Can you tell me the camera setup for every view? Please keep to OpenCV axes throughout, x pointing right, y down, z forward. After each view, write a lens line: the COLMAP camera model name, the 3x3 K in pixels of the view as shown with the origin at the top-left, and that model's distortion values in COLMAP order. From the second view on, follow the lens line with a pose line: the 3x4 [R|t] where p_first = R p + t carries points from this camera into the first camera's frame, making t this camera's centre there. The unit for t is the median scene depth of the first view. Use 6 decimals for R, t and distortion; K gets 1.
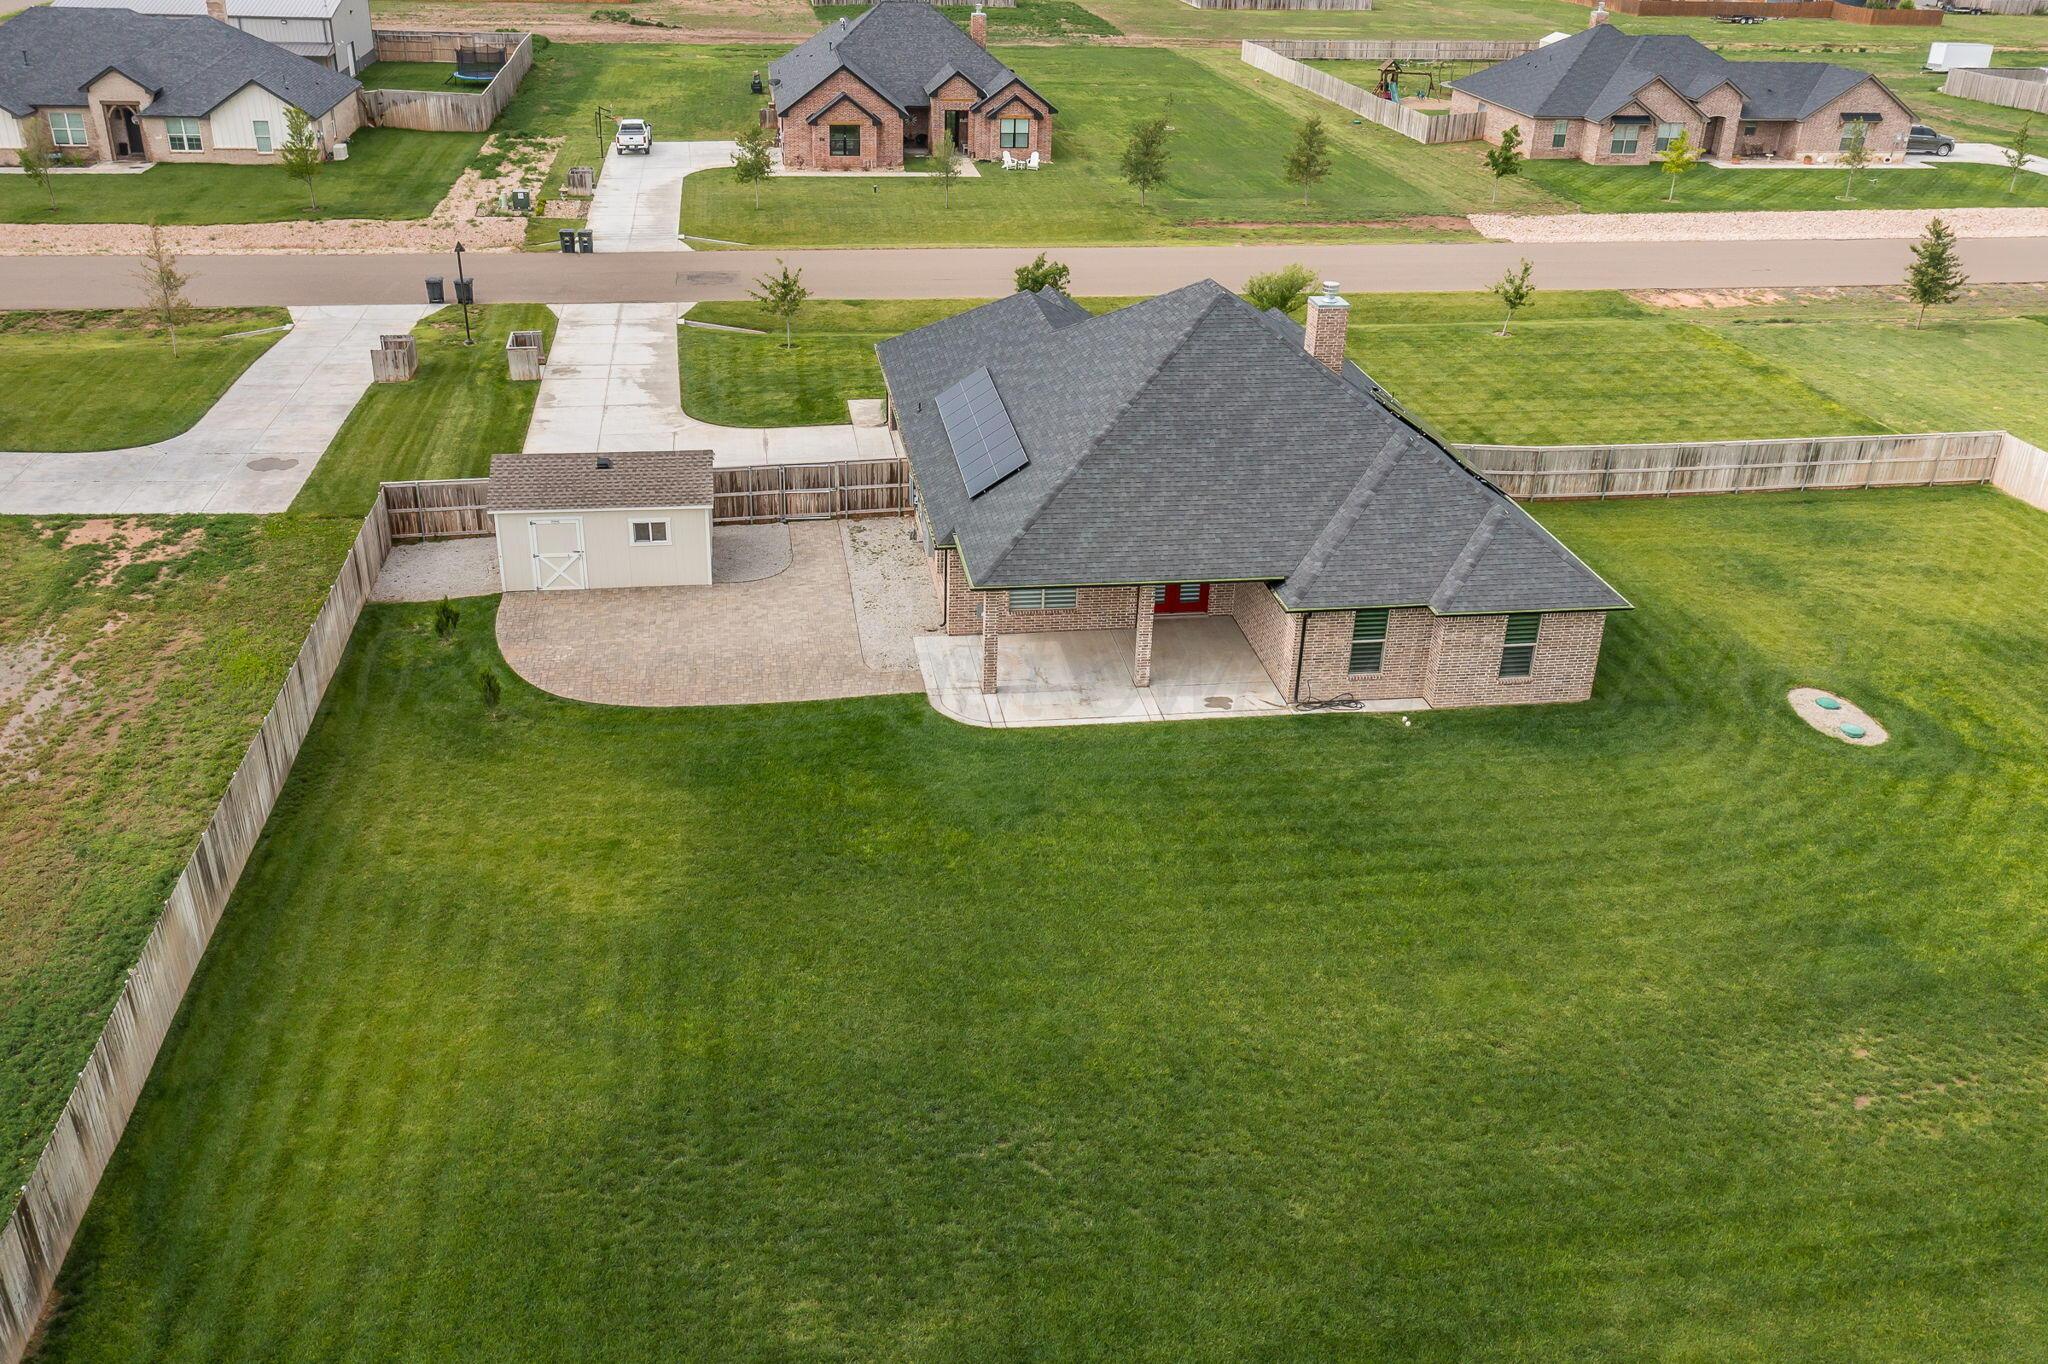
lens RADIAL K [[1725.5, 0, 1049.0], [0, 1725.5, 680.1], [0, 0, 1]] dist [0.000138, -0.003904]
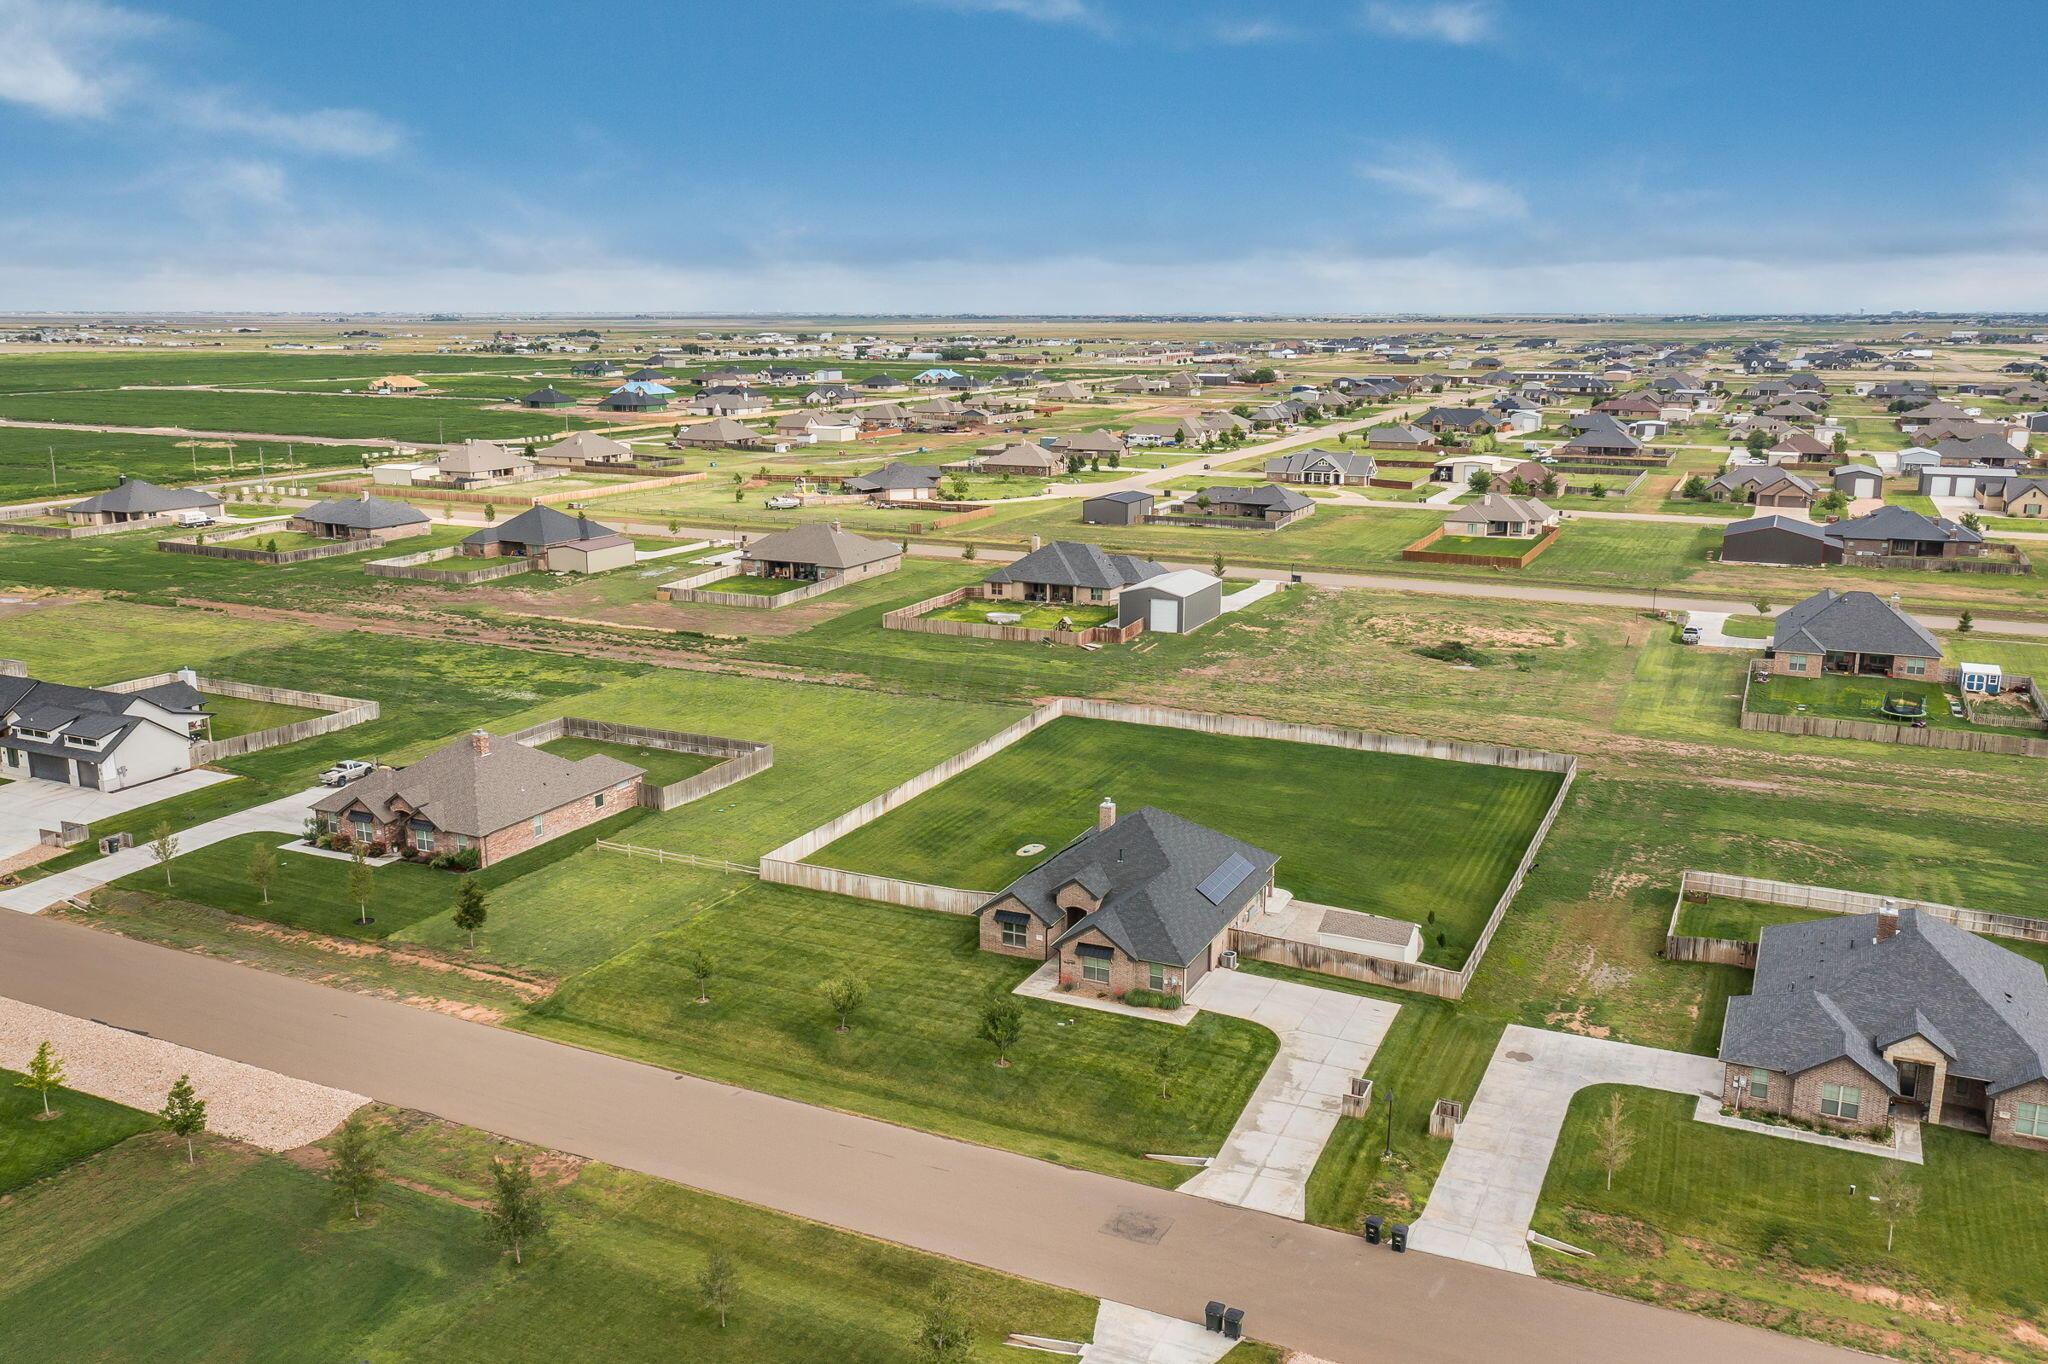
lens RADIAL K [[1629.9, 0, 1019.9], [0, 1629.9, 679.1], [0, 0, 1]] dist [0.000249, -0.004810]
pose [[-0.816671, -0.157889, 0.555085, -0.884730], [0.231983, 0.790899, 0.566270, -1.486039], [-0.528424, 0.591227, -0.609277, 2.028830]]
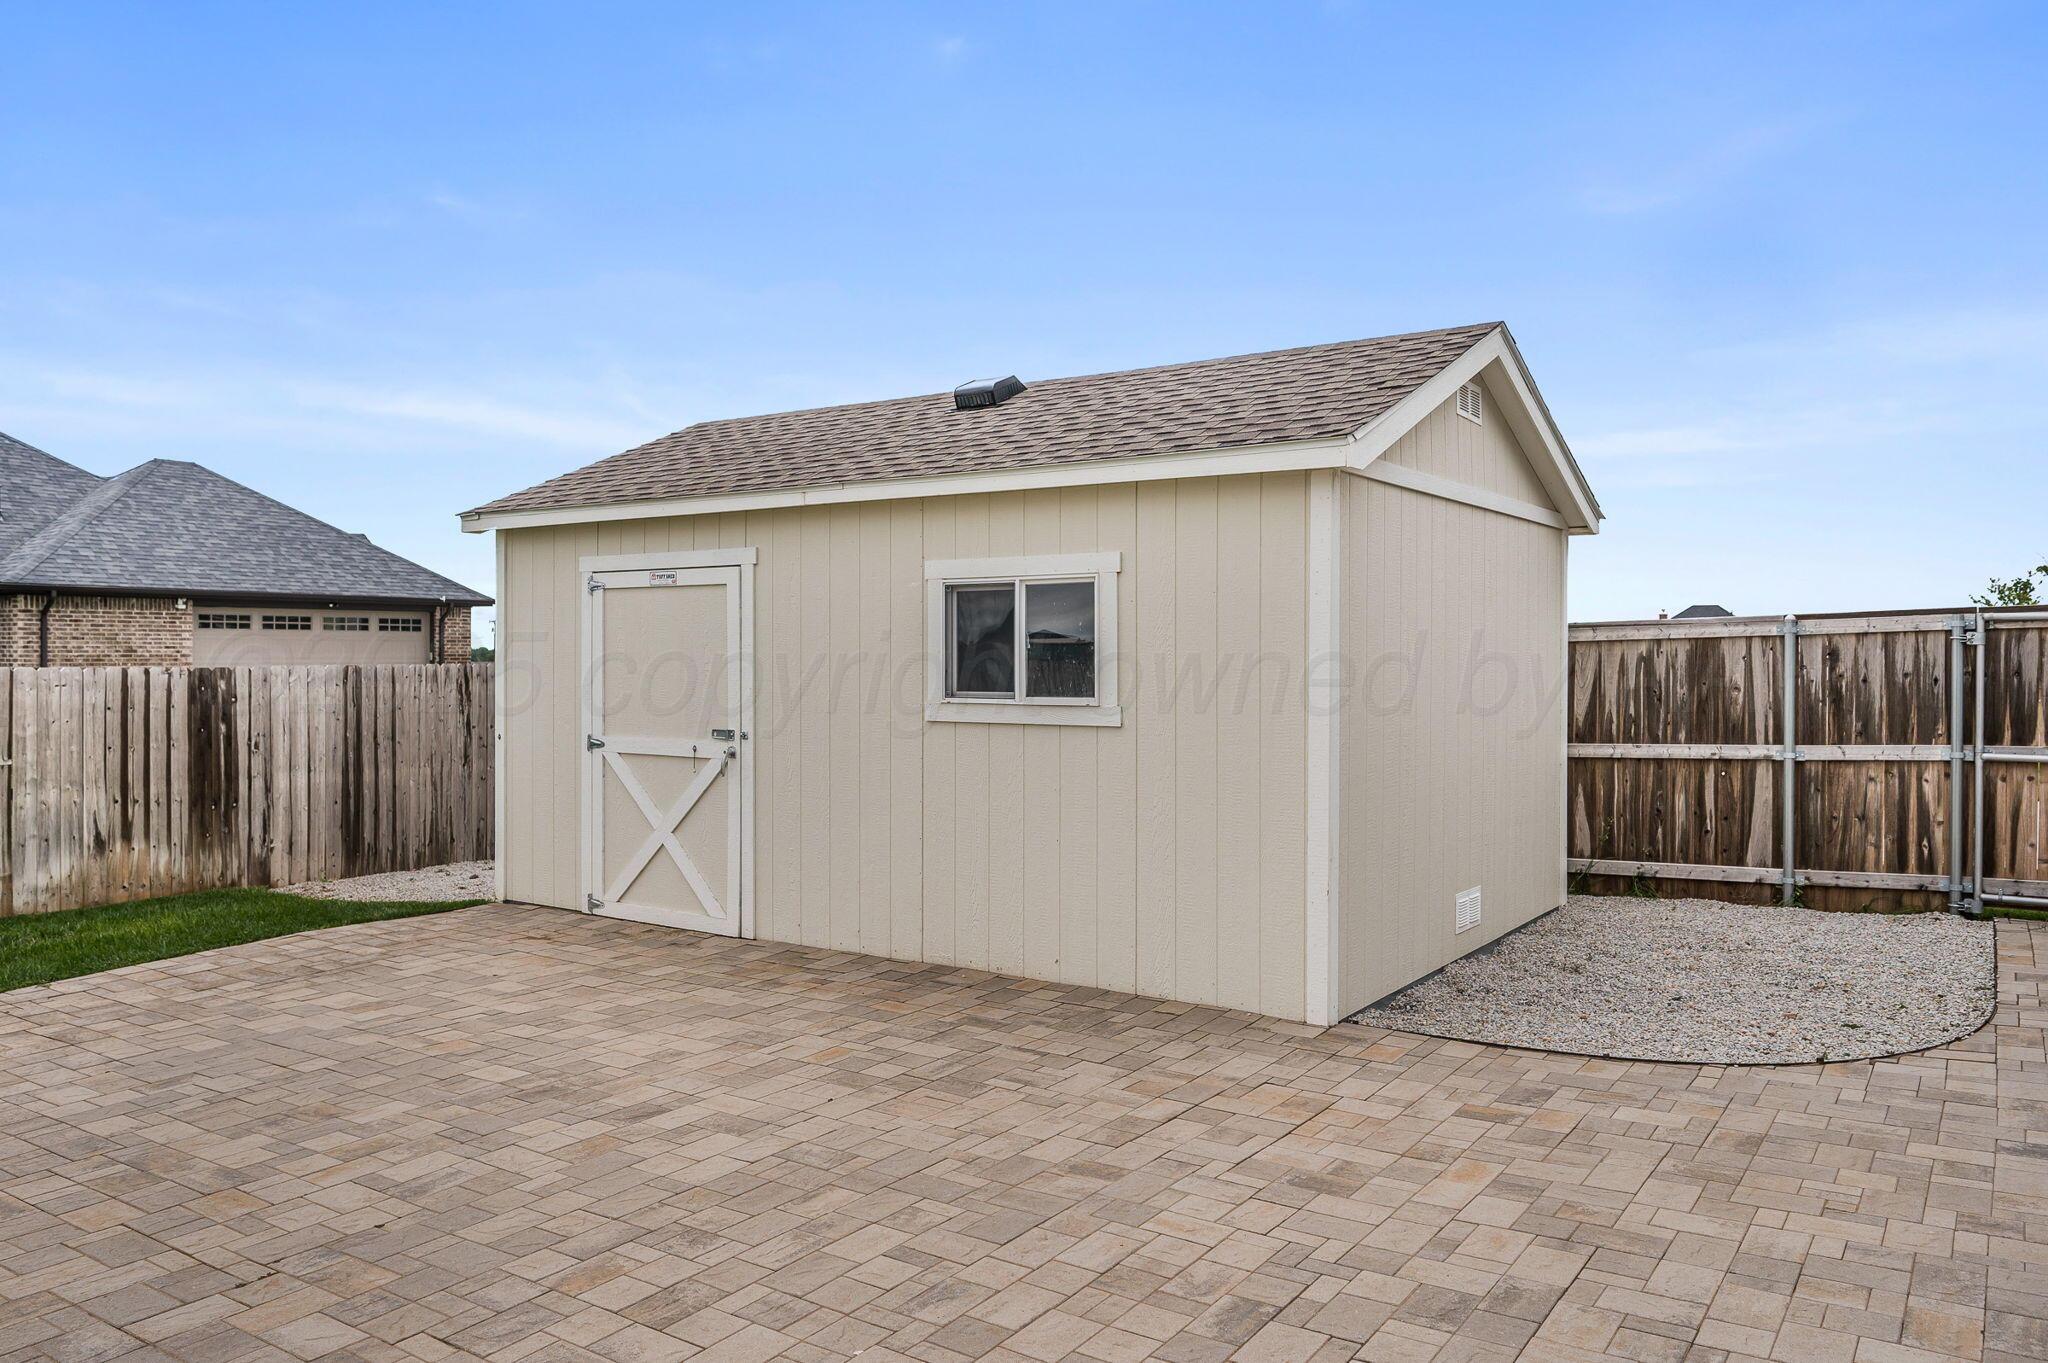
lens RADIAL K [[1480.4, 0, 1023.7], [0, 1480.4, 677.8], [0, 0, 1]] dist [0.000775, 0.000402]
pose [[0.720667, -0.022757, -0.692908, -0.103678], [-0.290203, 0.897783, -0.331314, -0.026792], [0.629620, 0.439851, 0.640398, 0.738661]]
